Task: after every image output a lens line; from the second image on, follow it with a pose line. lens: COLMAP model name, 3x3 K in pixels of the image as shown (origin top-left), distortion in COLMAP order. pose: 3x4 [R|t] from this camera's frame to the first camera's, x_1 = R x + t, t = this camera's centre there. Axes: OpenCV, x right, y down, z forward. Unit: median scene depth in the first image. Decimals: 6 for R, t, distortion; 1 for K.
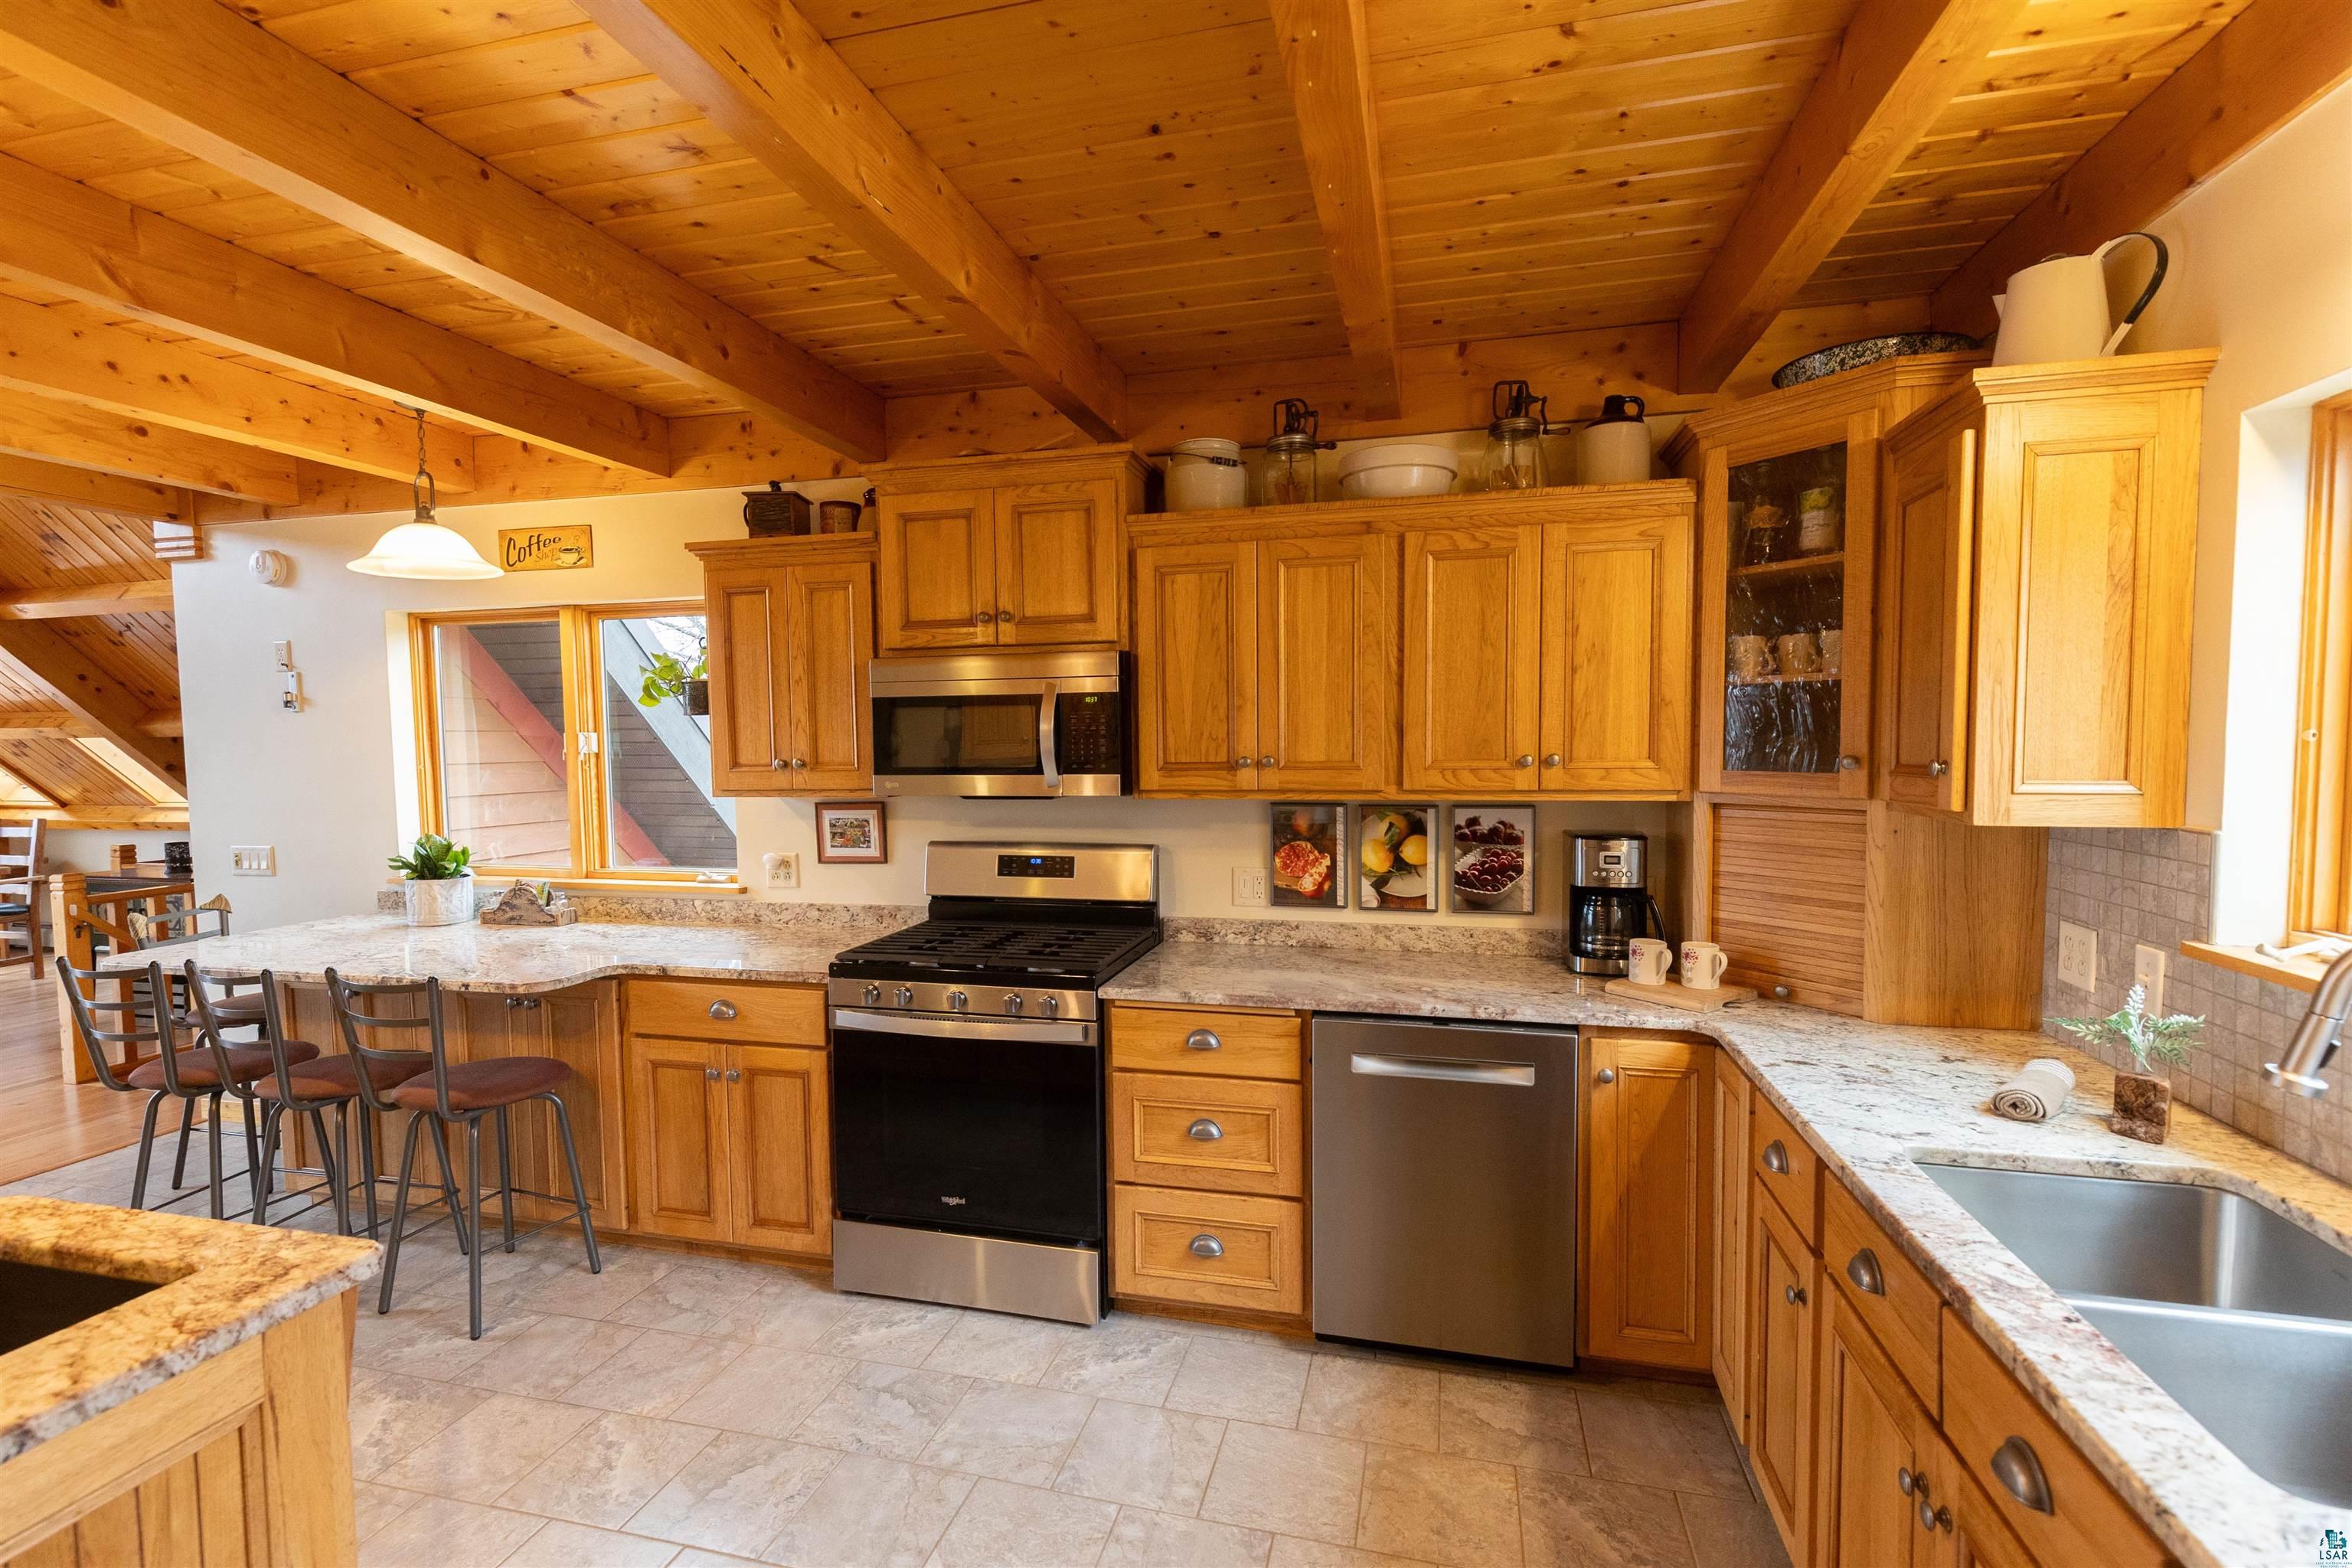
lens RADIAL K [[1053.3, 0, 1184.9], [0, 1053.3, 787.0], [0, 0, 1]] dist [0.008848, -0.002132]
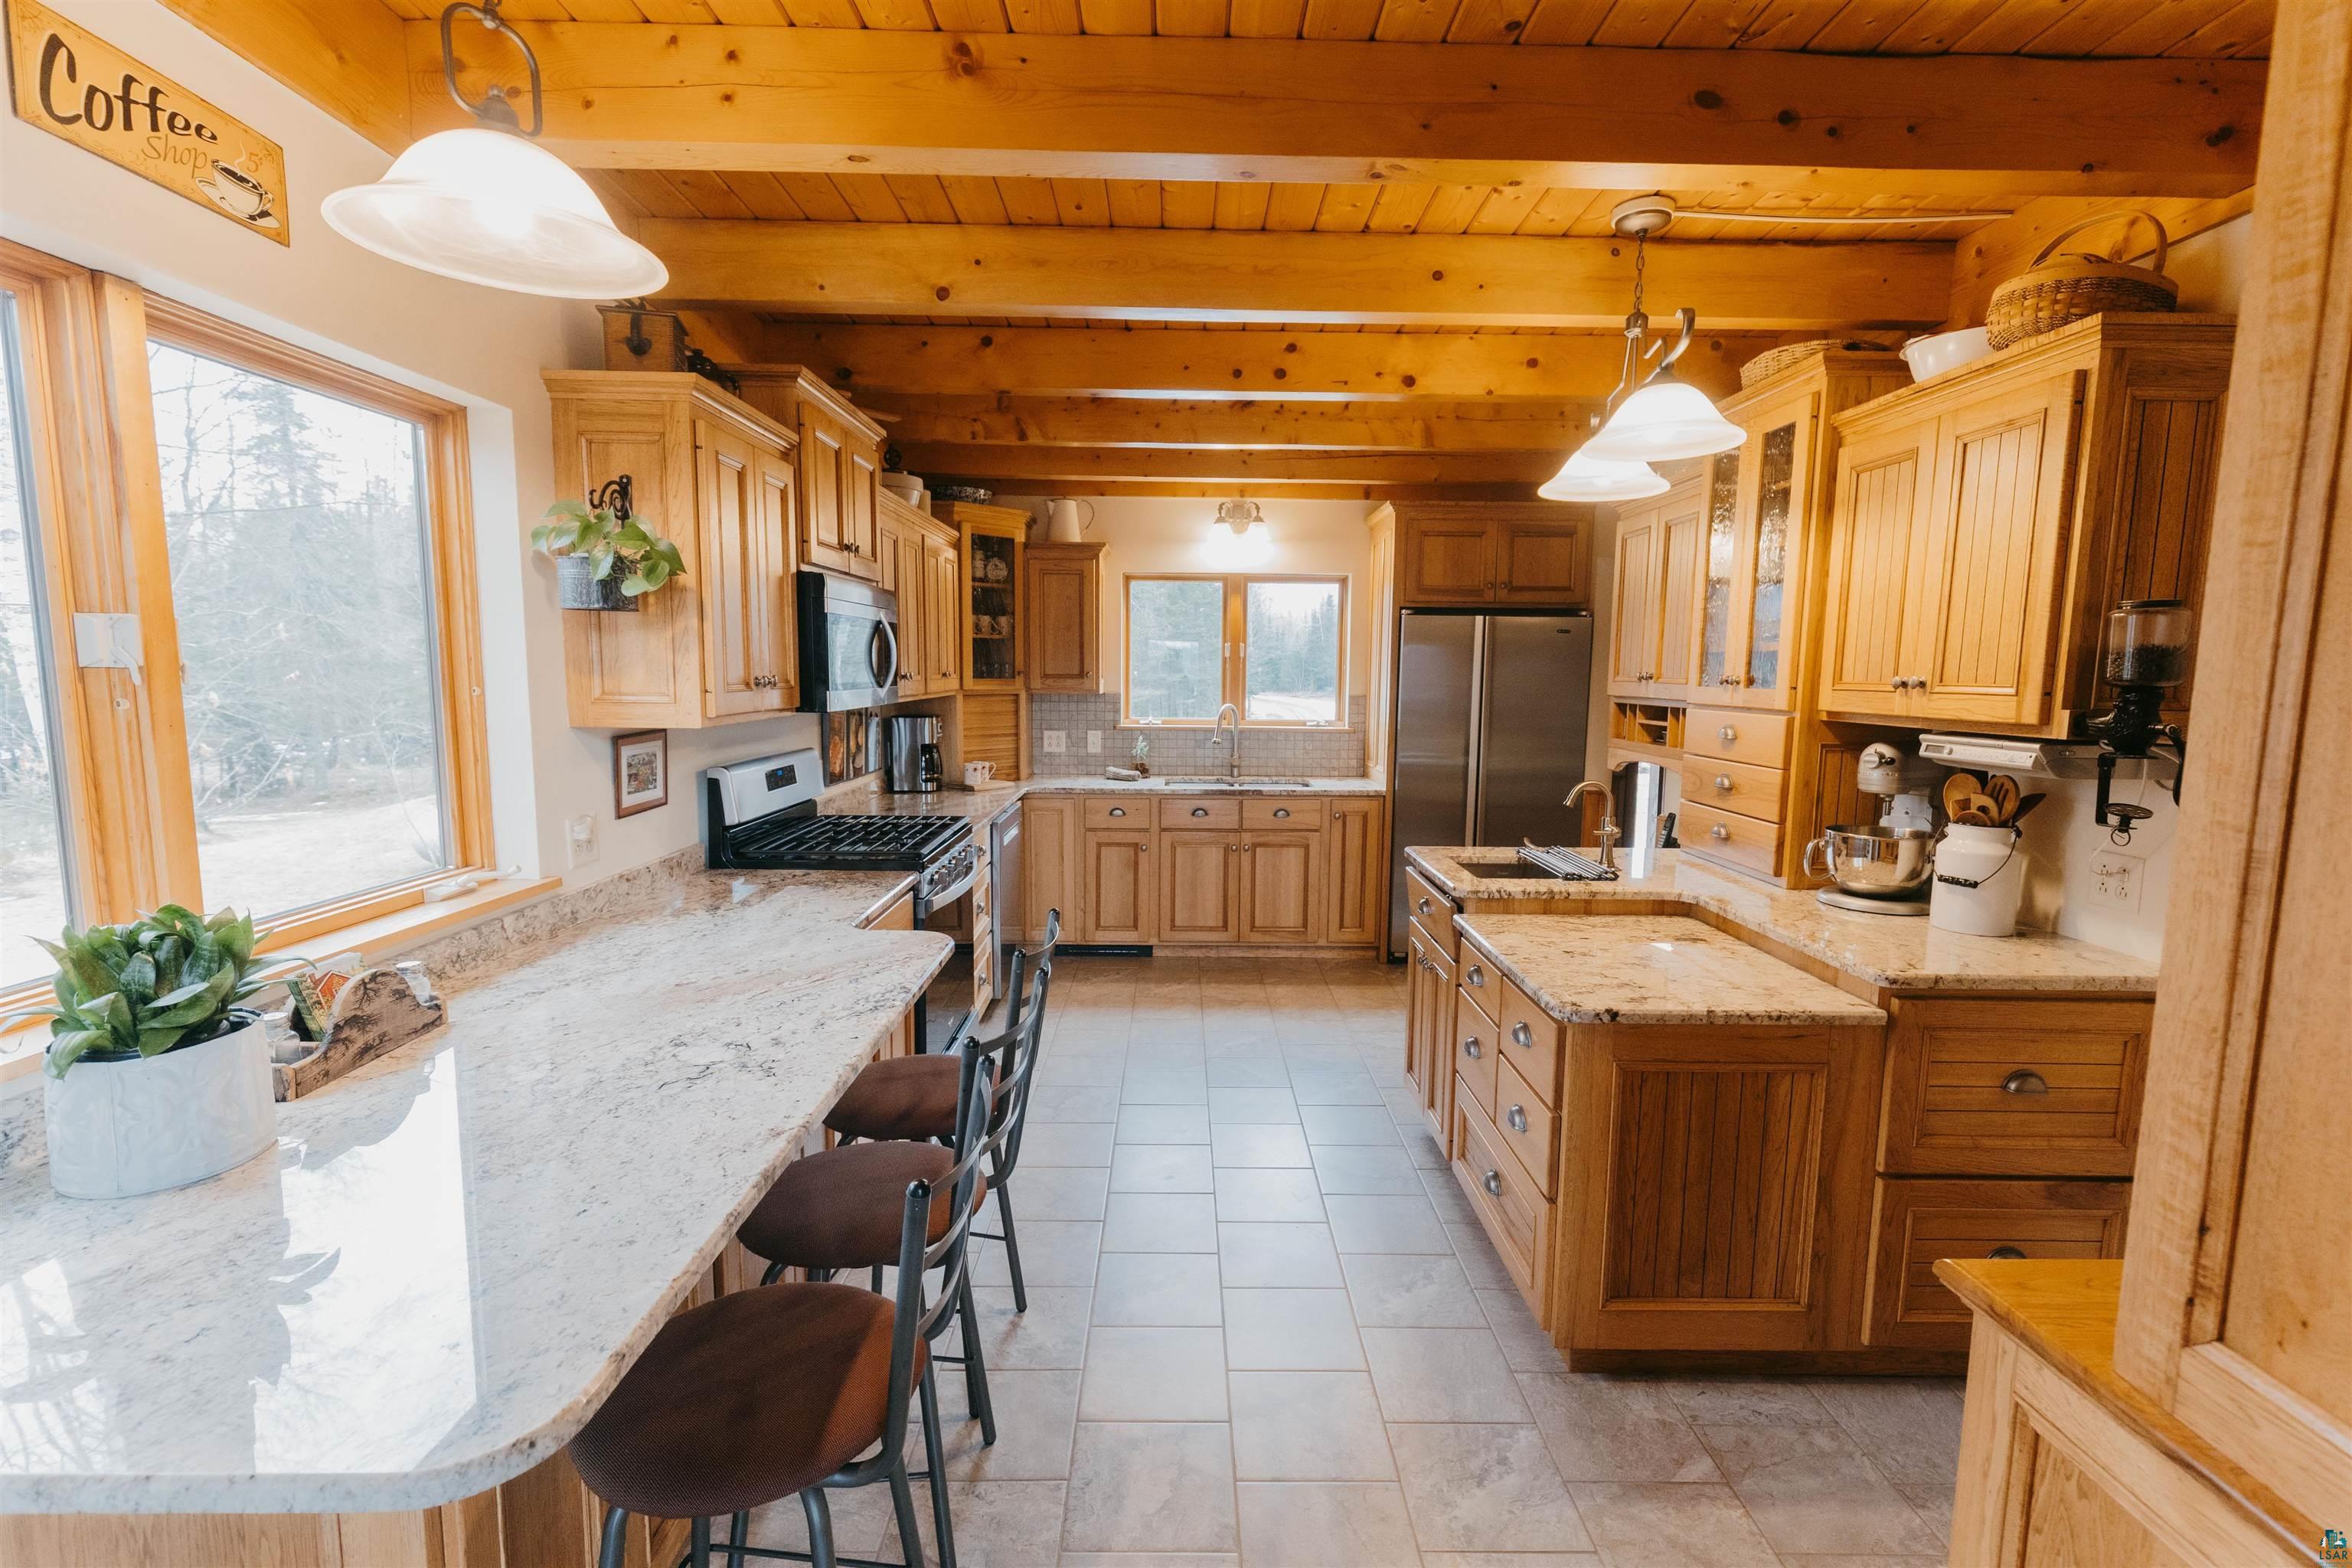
lens RADIAL K [[1050.9, 0, 1172.8], [0, 1050.9, 792.1], [0, 0, 1]] dist [0.005447, -0.000301]
pose [[-0.241051, -0.108681, 0.964408, -1.287775], [0.037889, 0.991899, 0.121249, -0.023860], [-0.969773, 0.065767, -0.234981, 0.884712]]
